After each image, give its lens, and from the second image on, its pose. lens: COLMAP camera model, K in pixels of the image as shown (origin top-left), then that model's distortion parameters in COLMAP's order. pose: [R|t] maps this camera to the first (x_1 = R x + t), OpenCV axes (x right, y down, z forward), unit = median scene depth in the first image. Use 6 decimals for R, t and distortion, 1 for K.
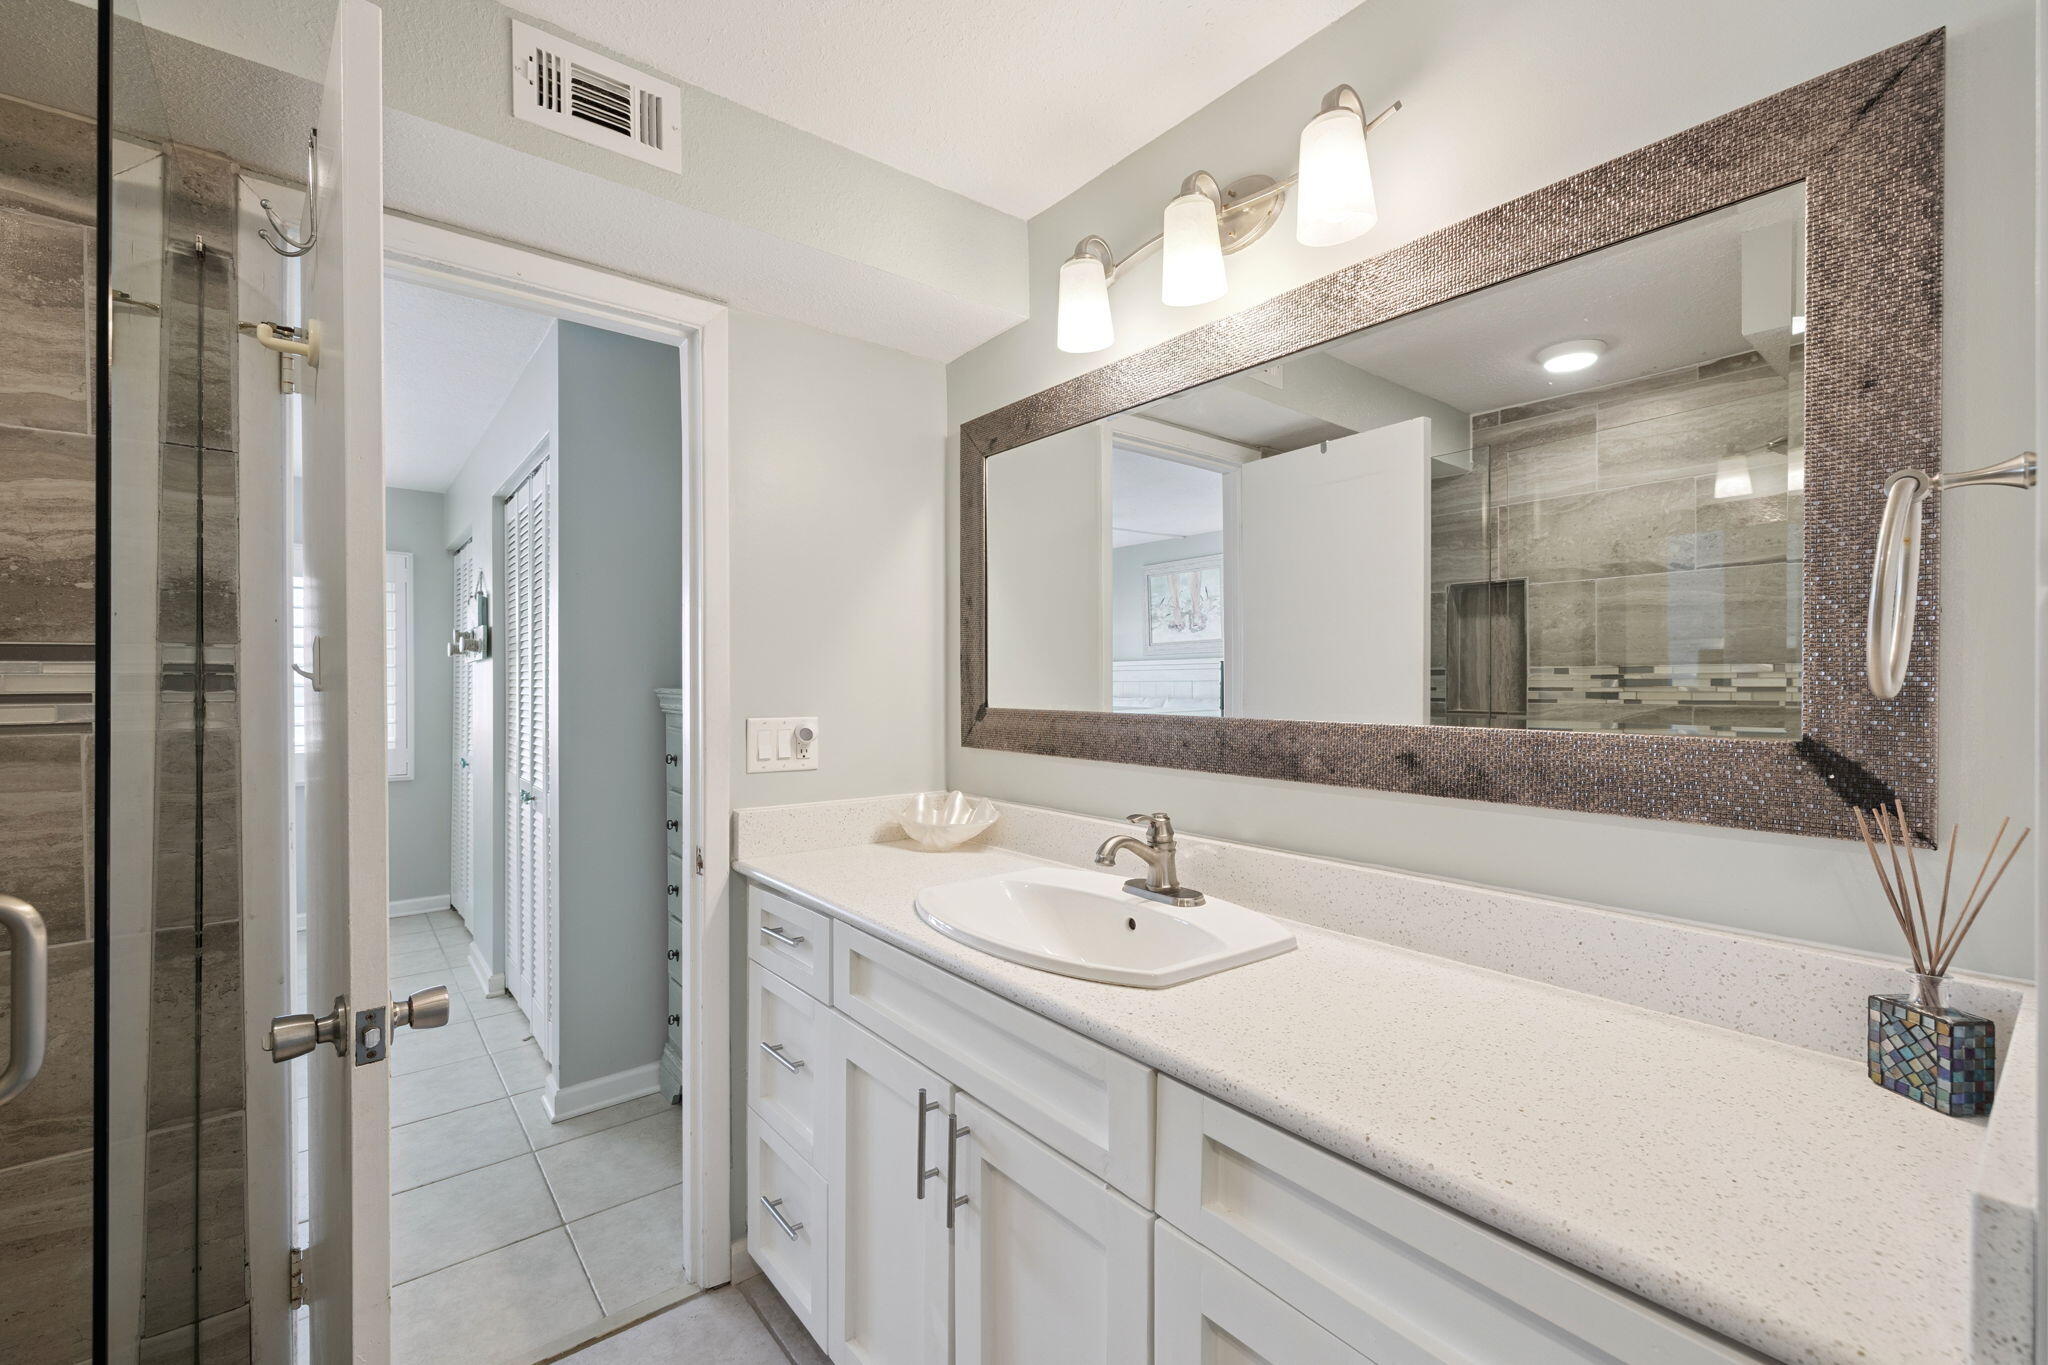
lens RADIAL K [[869.8, 0, 1009.5], [0, 869.8, 681.5], [0, 0, 1]] dist [0.000680, -0.000095]
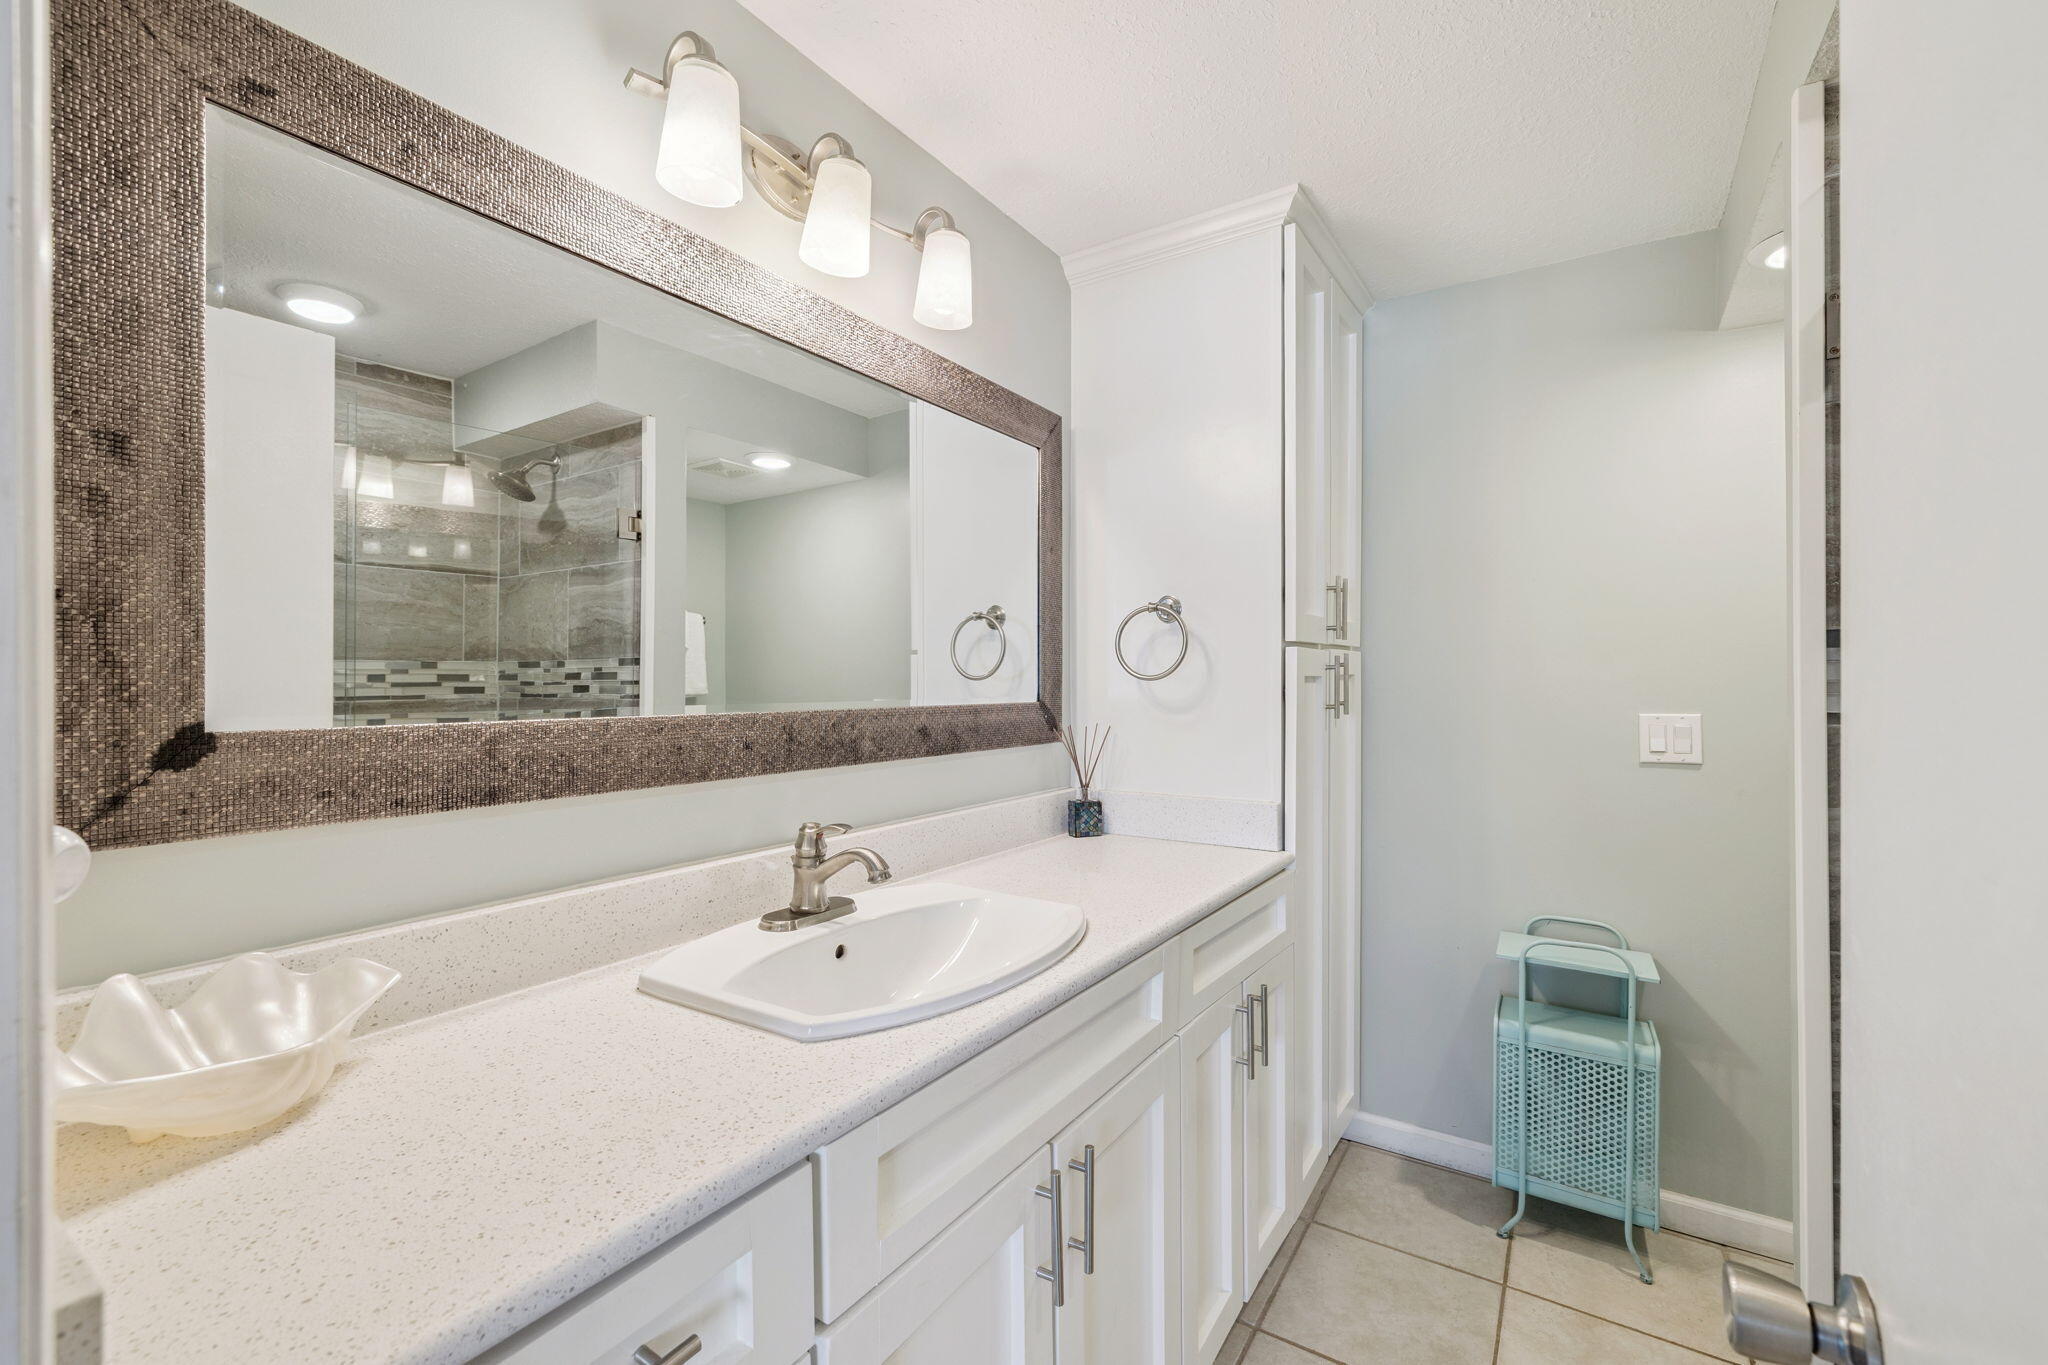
lens RADIAL K [[869.8, 0, 1009.5], [0, 869.8, 681.5], [0, 0, 1]] dist [0.000680, -0.000095]
pose [[-0.303985, 0.000899, 0.952676, -0.659189], [0.000137, 1.000000, -0.000900, 0.009920], [-0.952677, -0.000143, -0.303985, 0.985496]]
